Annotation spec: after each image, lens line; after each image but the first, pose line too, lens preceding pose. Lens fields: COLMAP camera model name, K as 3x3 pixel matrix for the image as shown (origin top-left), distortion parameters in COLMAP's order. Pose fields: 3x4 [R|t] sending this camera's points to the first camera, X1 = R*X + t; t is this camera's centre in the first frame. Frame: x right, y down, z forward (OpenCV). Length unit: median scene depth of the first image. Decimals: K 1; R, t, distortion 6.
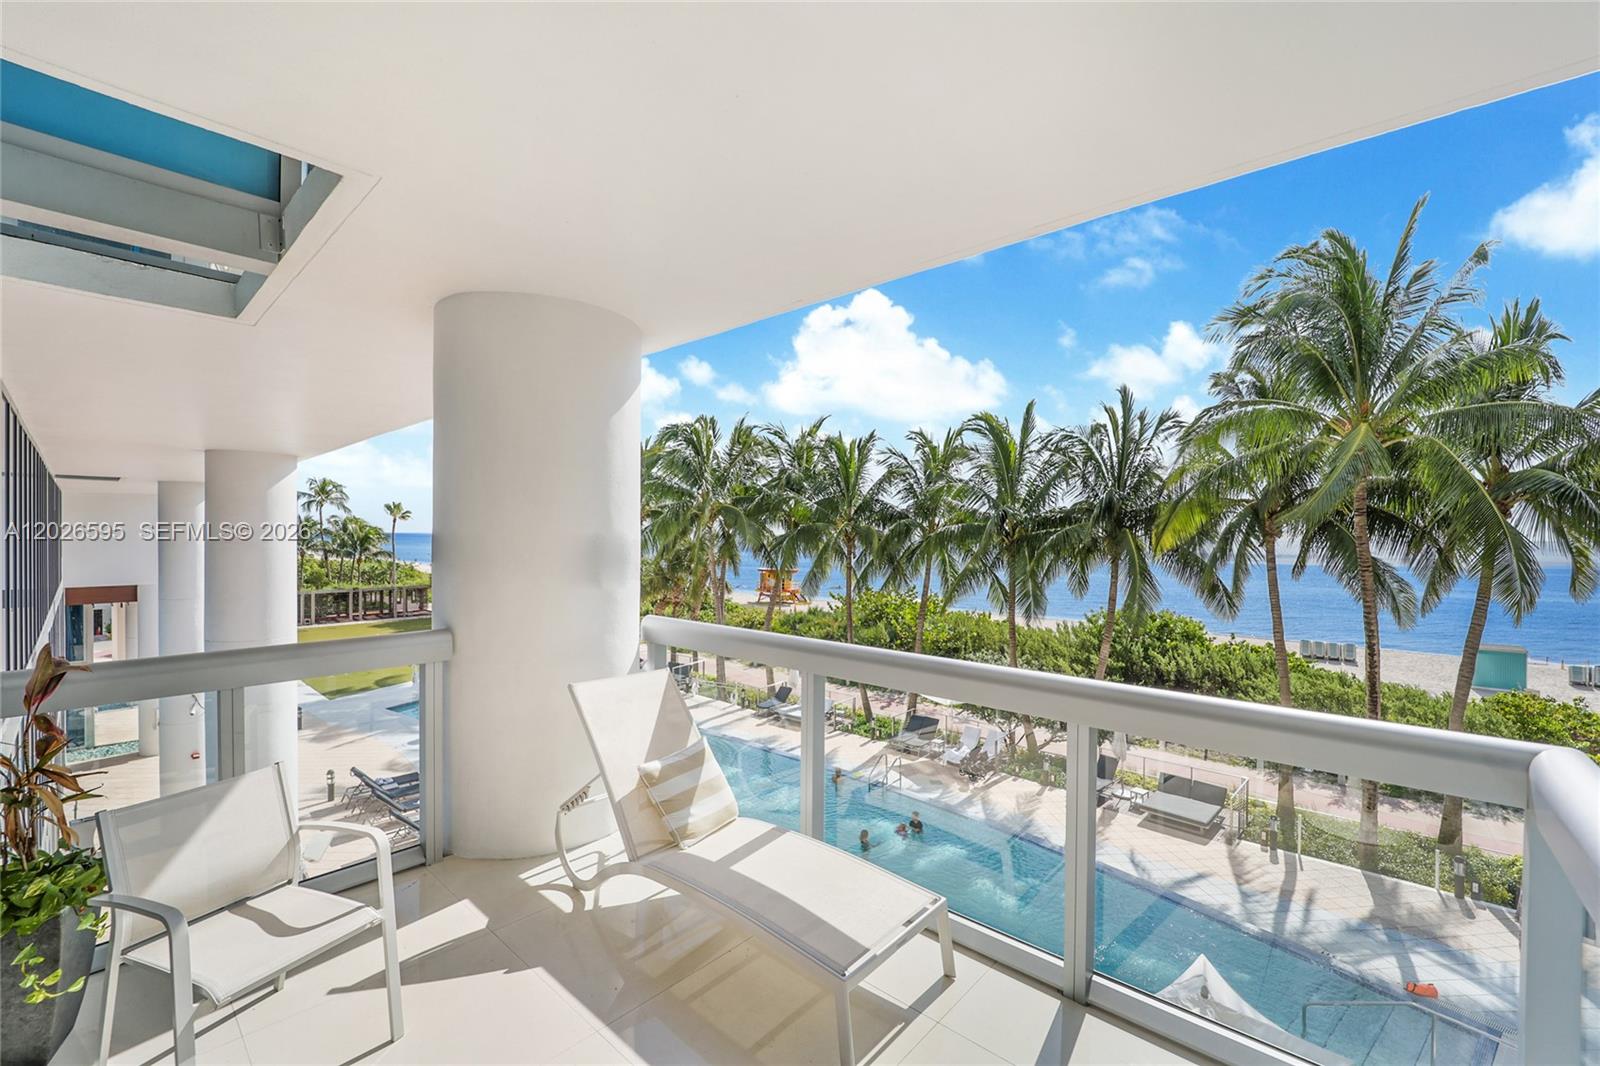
lens RADIAL K [[654.4, 0, 790.6], [0, 654.4, 531.3], [0, 0, 1]] dist [-0.015306, 0.003144]
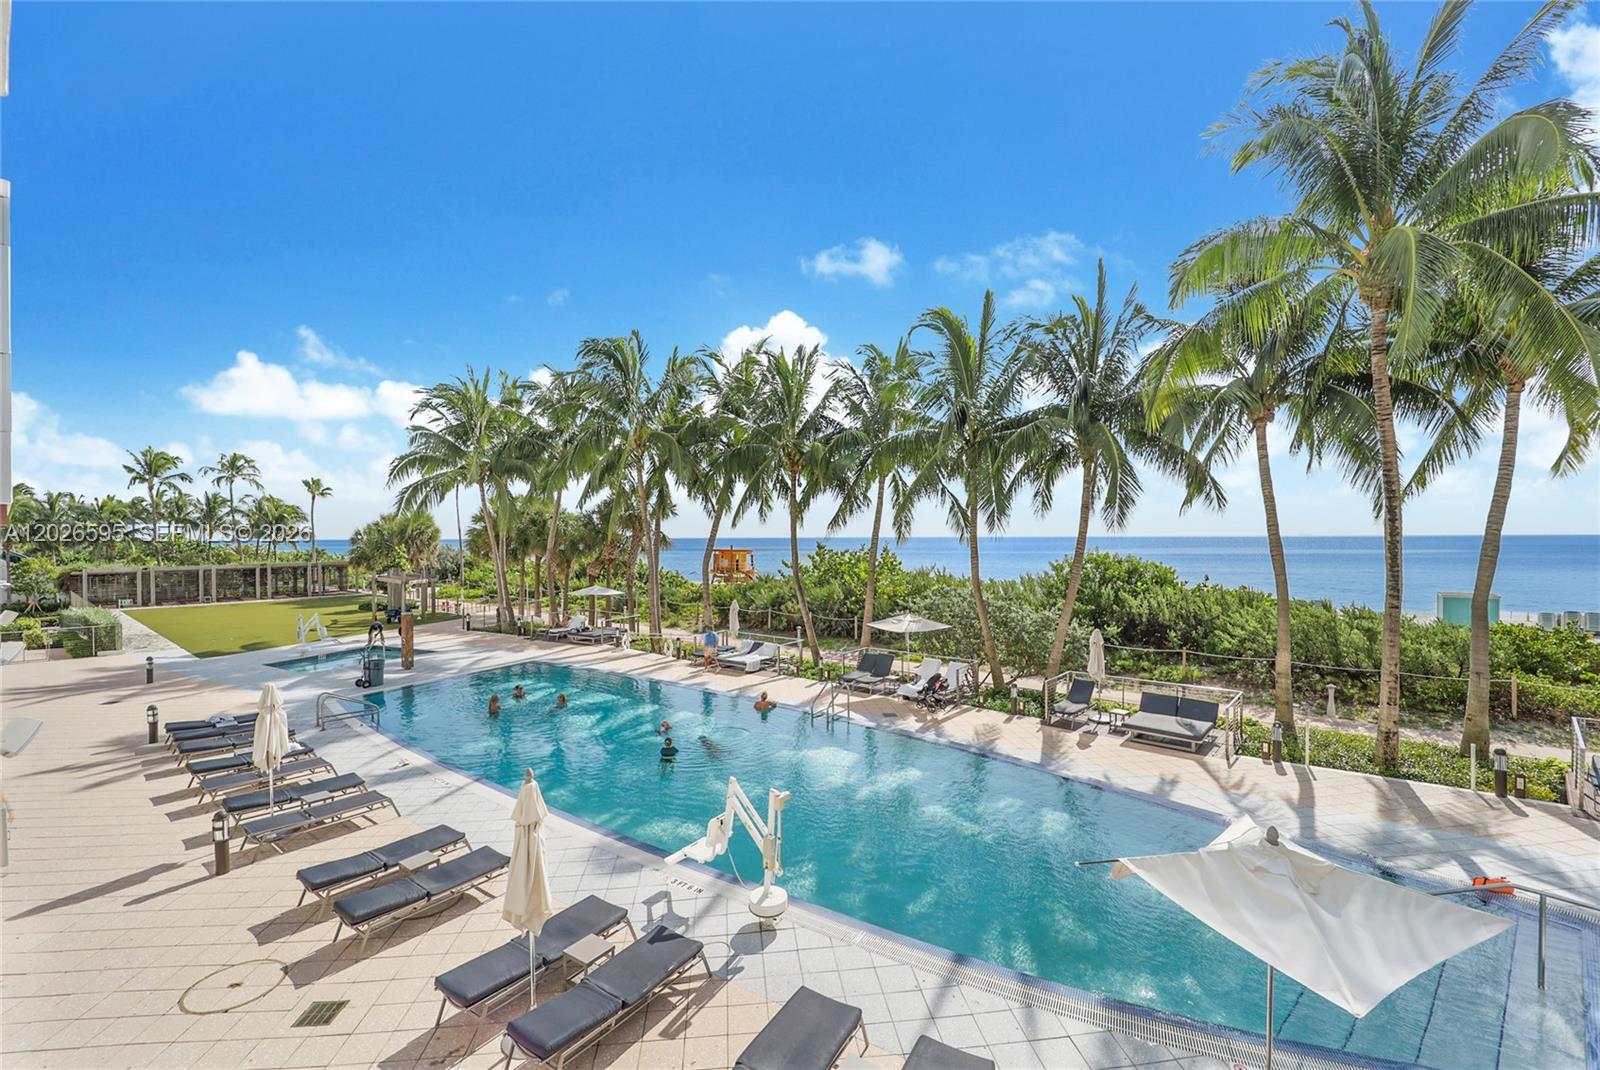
lens RADIAL K [[654.4, 0, 783.6], [0, 654.4, 542.7], [0, 0, 1]] dist [-0.015306, 0.003144]
pose [[0.998846, -0.012315, 0.046423, 0.038346], [0.011975, 0.999900, 0.007583, 0.127518], [-0.046511, -0.007018, 0.998893, 0.119828]]
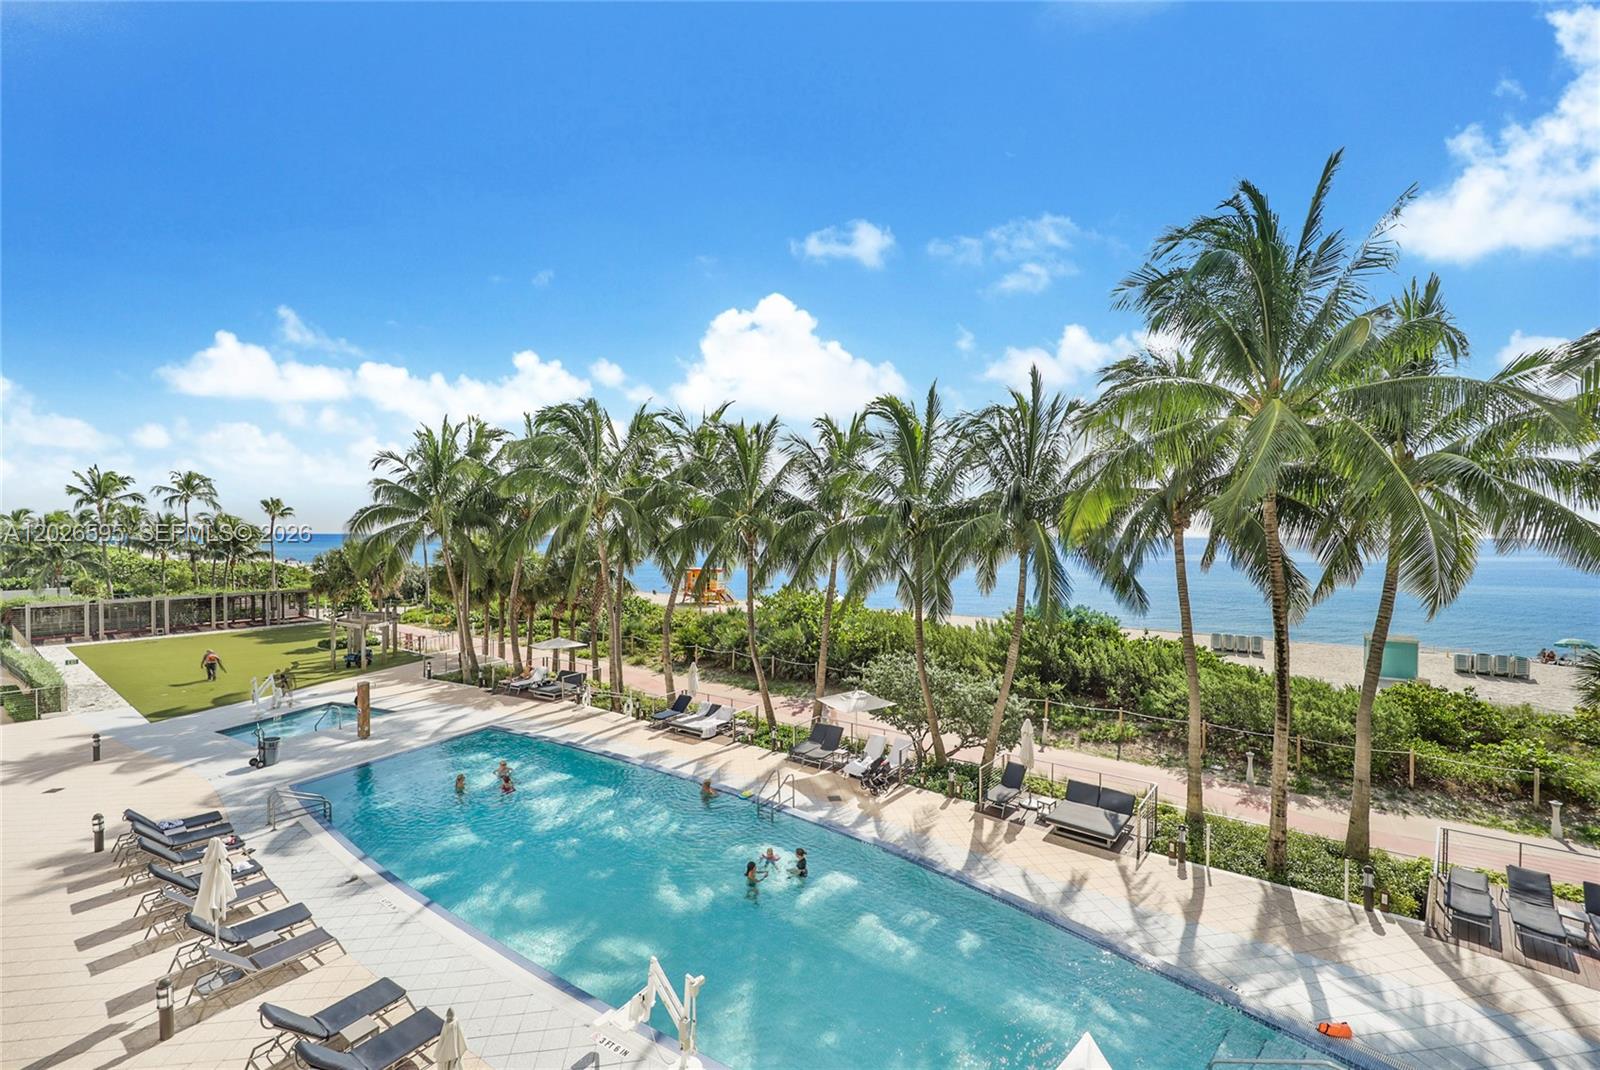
lens RADIAL K [[654.4, 0, 791.2], [0, 654.4, 534.5], [0, 0, 1]] dist [-0.015306, 0.003144]
pose [[0.995799, -0.004036, 0.091478, 0.071017], [0.003535, 0.999978, 0.005641, 0.009336], [-0.091499, -0.005293, 0.995791, 0.086402]]
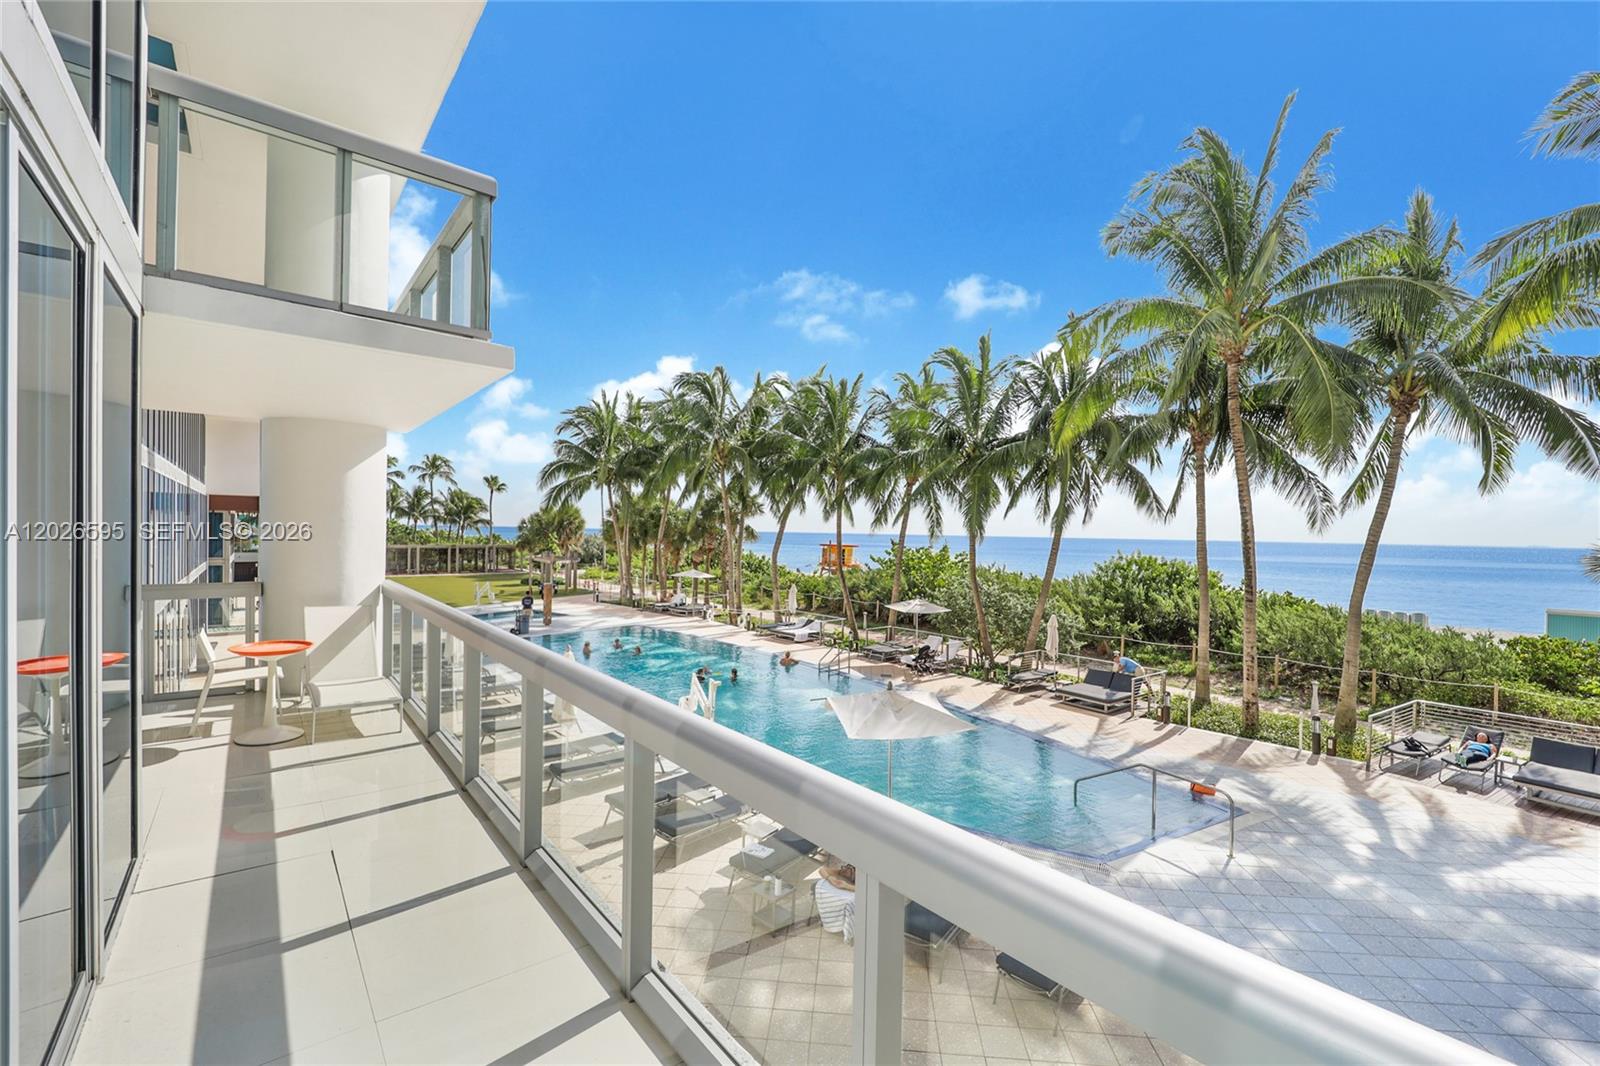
lens RADIAL K [[654.4, 0, 796.9], [0, 654.4, 533.0], [0, 0, 1]] dist [-0.015306, 0.003144]
pose [[0.989313, 0.012115, -0.145306, 0.202110], [-0.012286, 0.999924, -0.000279, 0.126823], [0.145292, 0.002061, 0.989387, -0.100916]]
